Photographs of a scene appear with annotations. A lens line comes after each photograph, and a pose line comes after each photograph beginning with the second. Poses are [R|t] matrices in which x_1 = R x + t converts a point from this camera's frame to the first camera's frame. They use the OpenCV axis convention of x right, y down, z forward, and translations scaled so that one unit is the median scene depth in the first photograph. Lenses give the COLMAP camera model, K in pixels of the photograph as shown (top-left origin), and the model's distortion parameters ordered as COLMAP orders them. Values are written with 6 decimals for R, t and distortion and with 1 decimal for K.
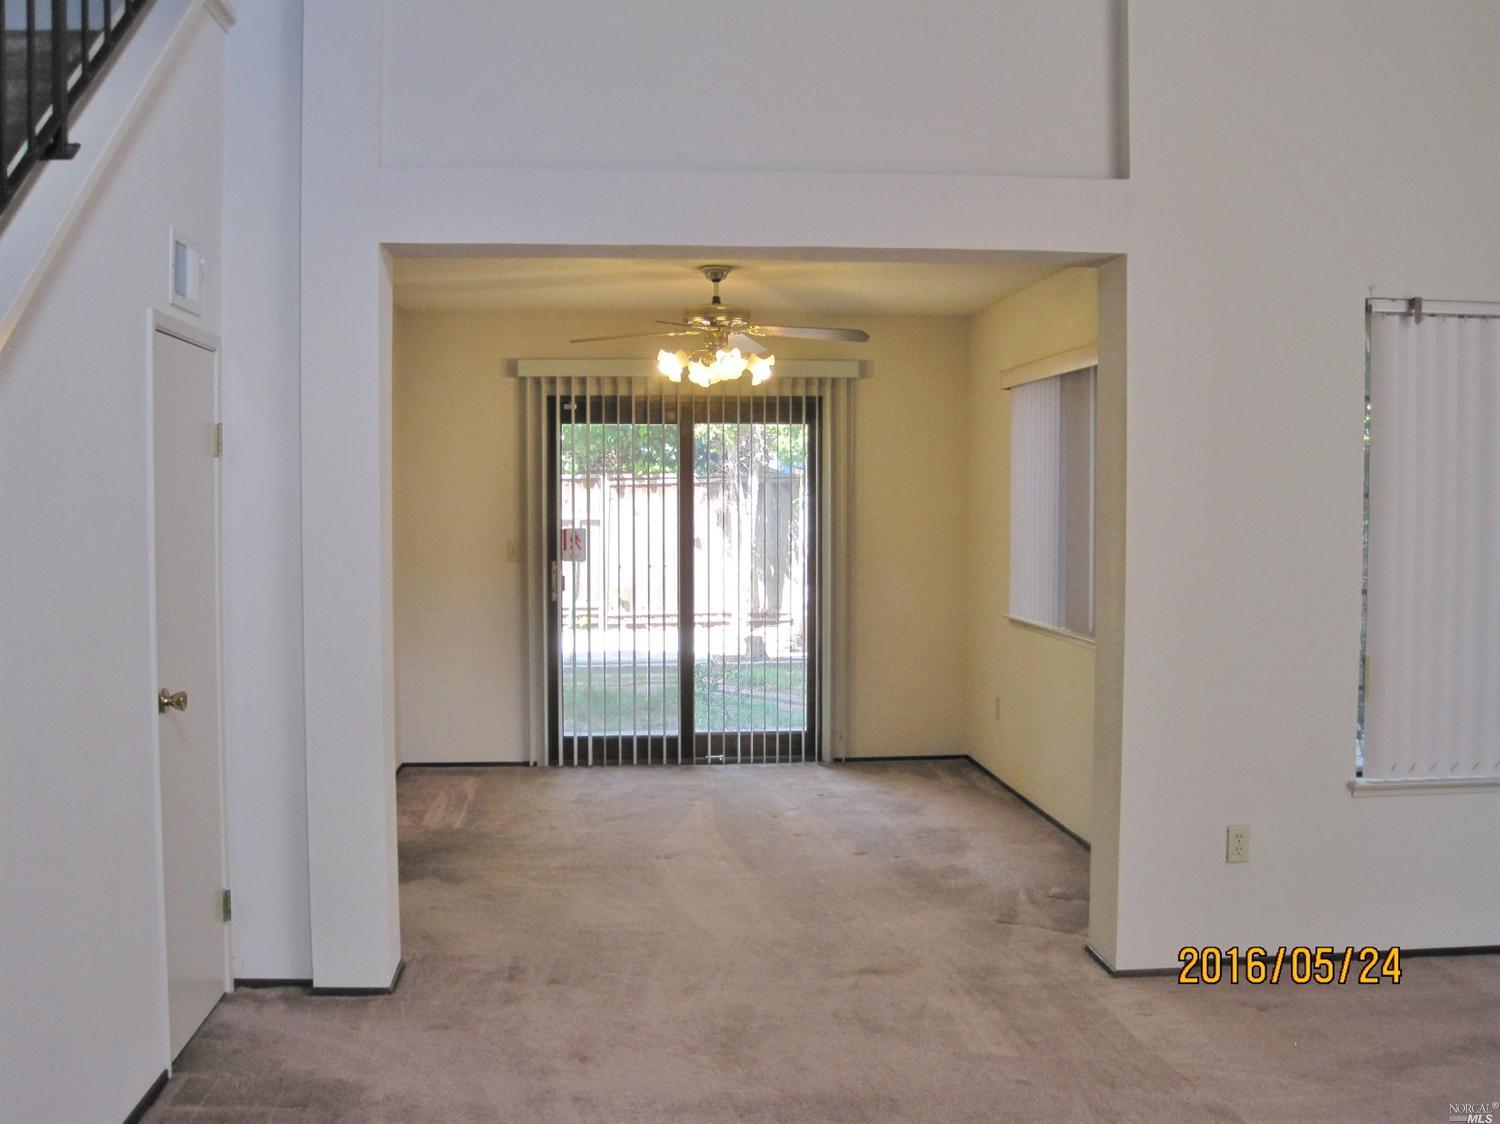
lens RADIAL K [[1570.4, 0, 744.4], [0, 1570.4, 564.1], [0, 0, 1]] dist [-0.108011, 0.000000]
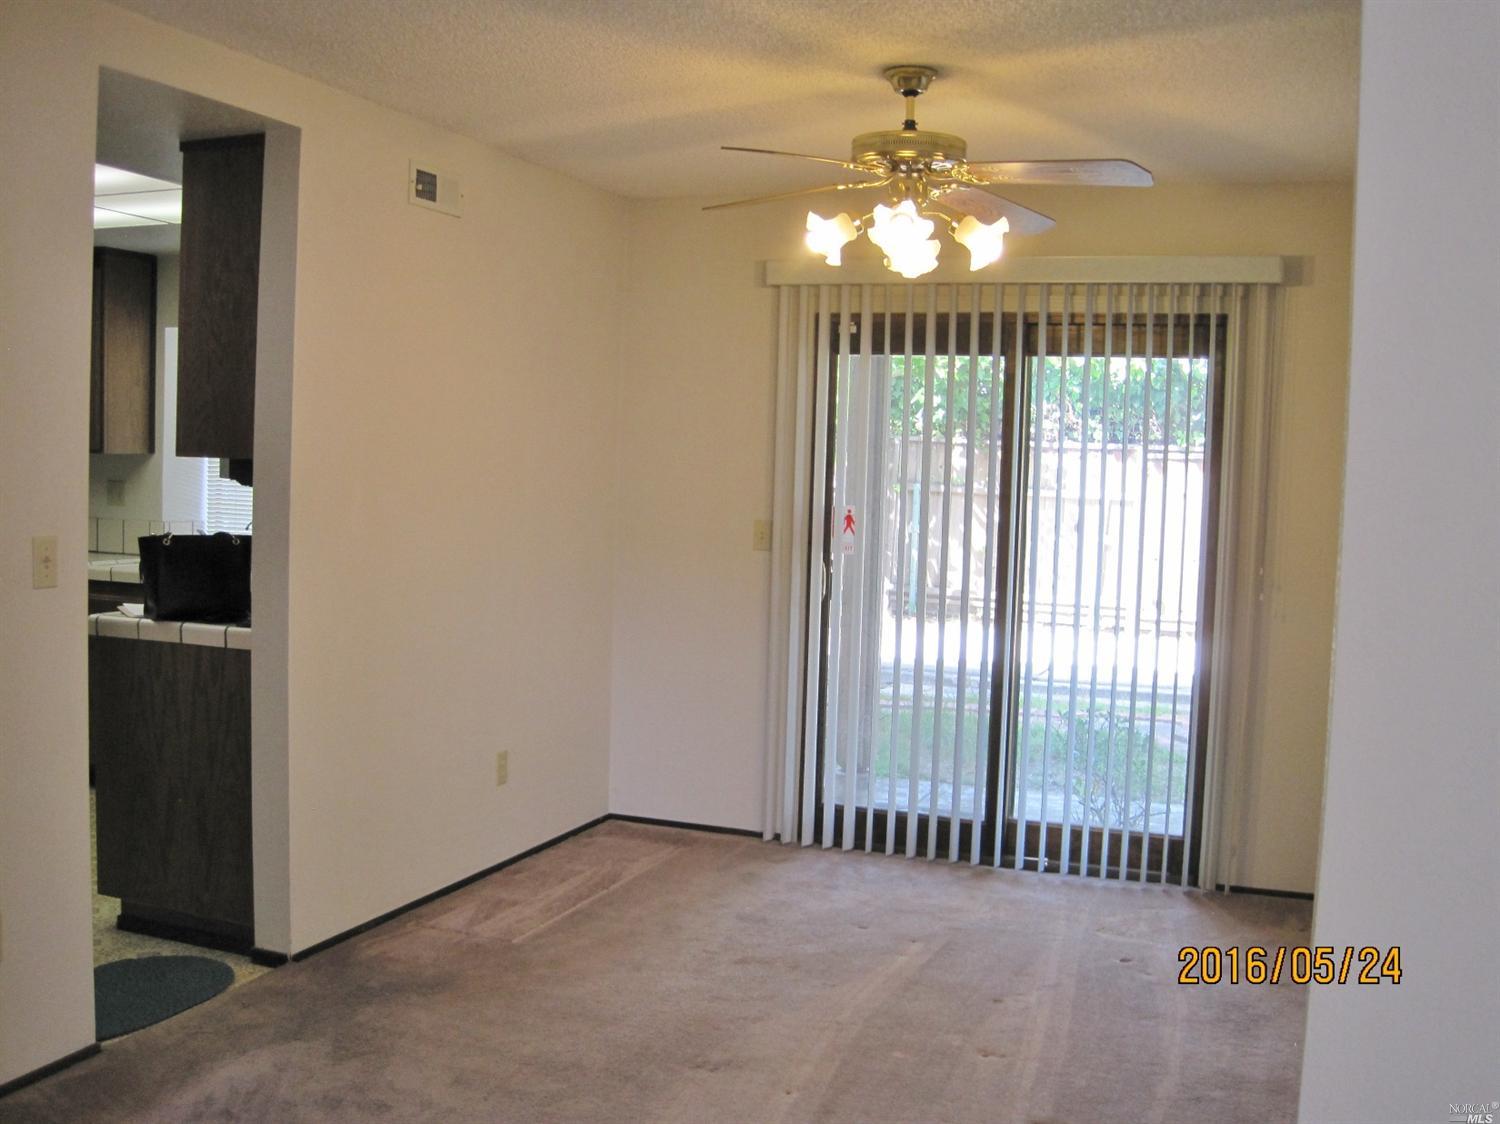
lens RADIAL K [[1570.4, 0, 757.0], [0, 1570.4, 560.8], [0, 0, 1]] dist [-0.108011, 0.000000]
pose [[0.903550, 0.054900, -0.424951, 0.149331], [-0.049300, 0.998491, 0.024171, -0.013247], [0.425637, -0.000890, 0.904894, 0.356304]]
